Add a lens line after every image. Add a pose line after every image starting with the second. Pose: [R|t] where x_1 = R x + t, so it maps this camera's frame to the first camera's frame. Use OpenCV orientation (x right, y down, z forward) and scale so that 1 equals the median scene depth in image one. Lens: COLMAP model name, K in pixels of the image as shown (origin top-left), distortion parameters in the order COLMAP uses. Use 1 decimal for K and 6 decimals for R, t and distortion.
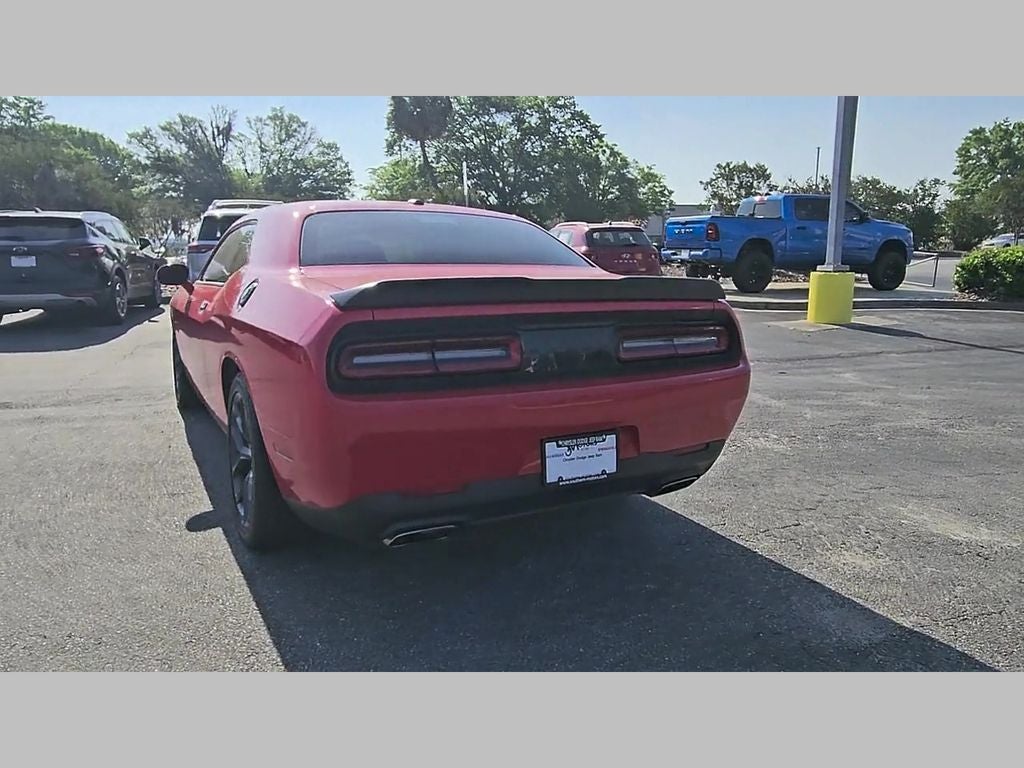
lens RADIAL K [[697.4, 0, 498.4], [0, 697.4, 382.8], [0, 0, 1]] dist [0.007557, -0.004951]
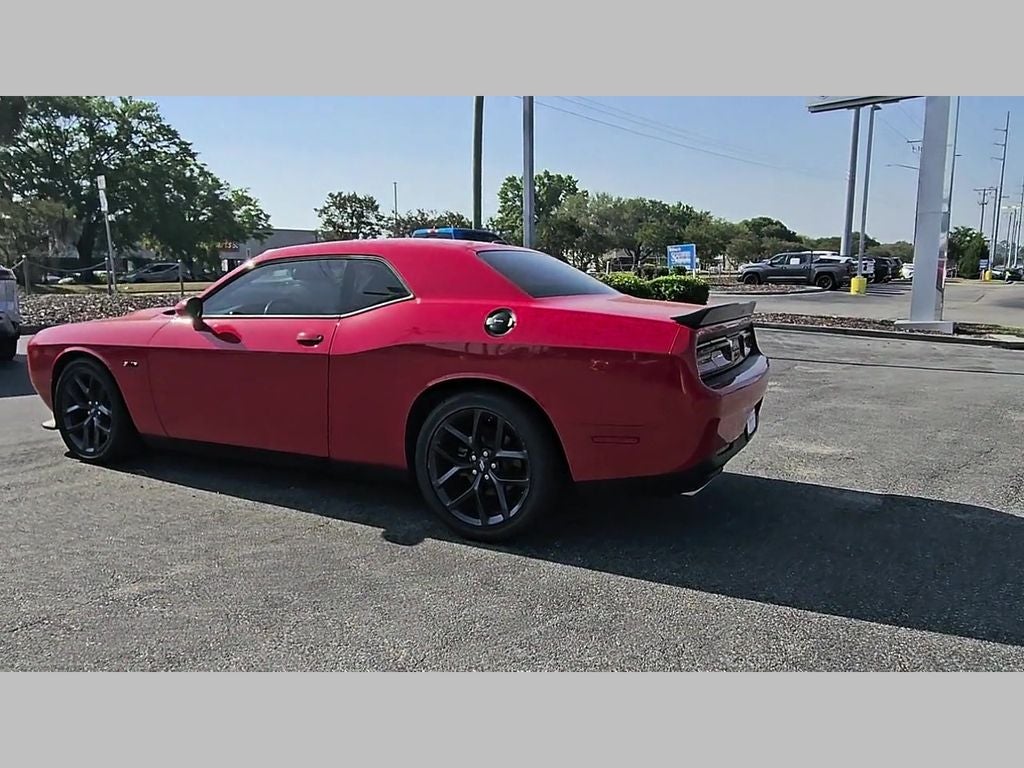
lens RADIAL K [[696.6, 0, 497.2], [0, 696.6, 381.8], [0, 0, 1]] dist [0.006106, 0.001563]
pose [[0.833838, -0.083481, 0.545661, -0.055681], [0.101855, 0.994793, -0.003453, -0.001303], [-0.542531, 0.058458, 0.837999, 0.001099]]
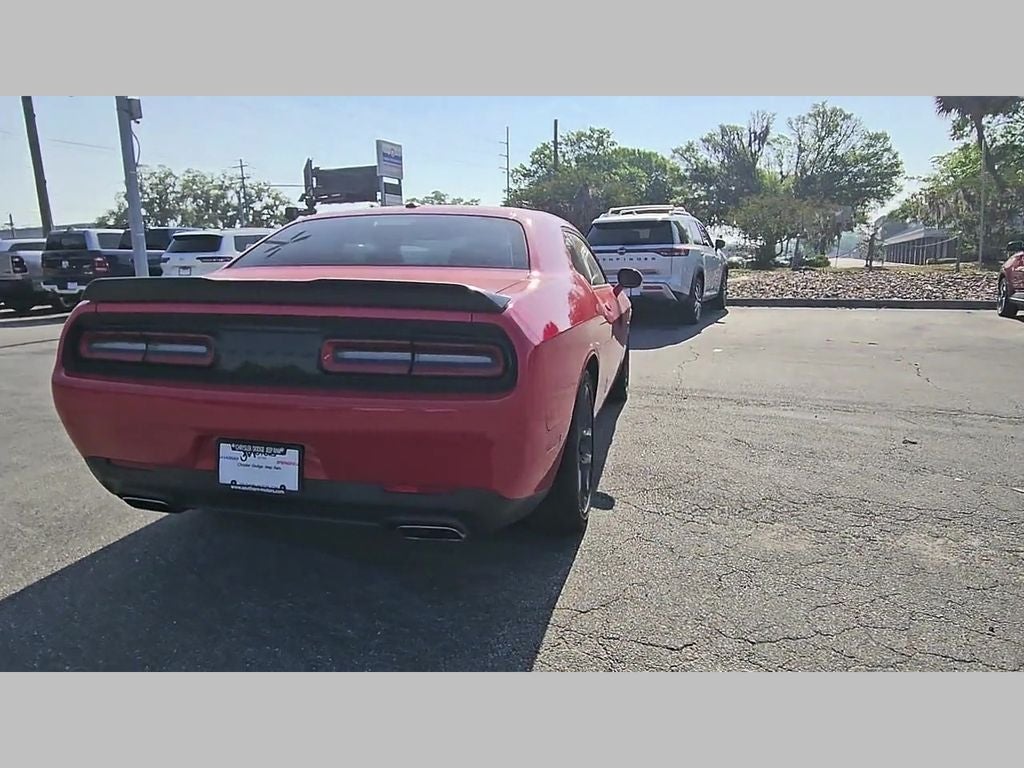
lens RADIAL K [[697.4, 0, 498.4], [0, 697.4, 382.8], [0, 0, 1]] dist [0.007557, -0.004951]
pose [[0.729795, 0.109368, -0.674861, 0.047582], [-0.113315, 0.992818, 0.038358, -0.003866], [0.674210, 0.048478, 0.736947, 0.024359]]
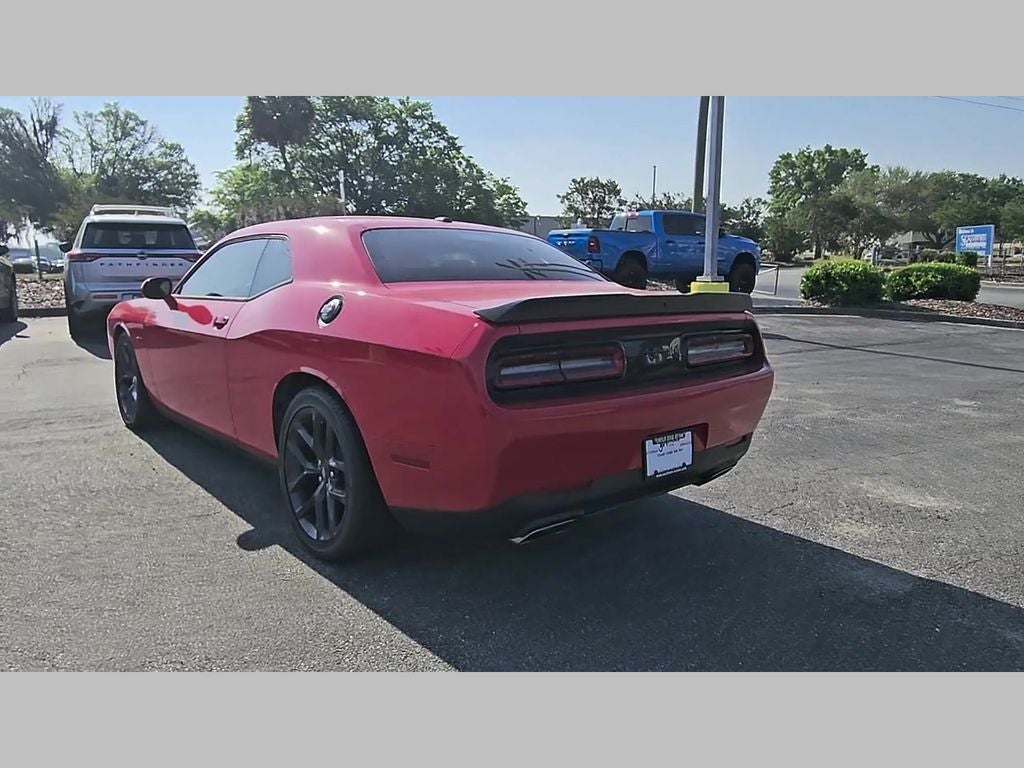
lens RADIAL K [[696.6, 0, 497.2], [0, 696.6, 381.8], [0, 0, 1]] dist [0.006106, 0.001563]
pose [[0.978245, -0.030066, 0.205264, -0.018227], [0.032759, 0.999416, -0.009733, -0.000256], [-0.204852, 0.016245, 0.978658, -0.002299]]
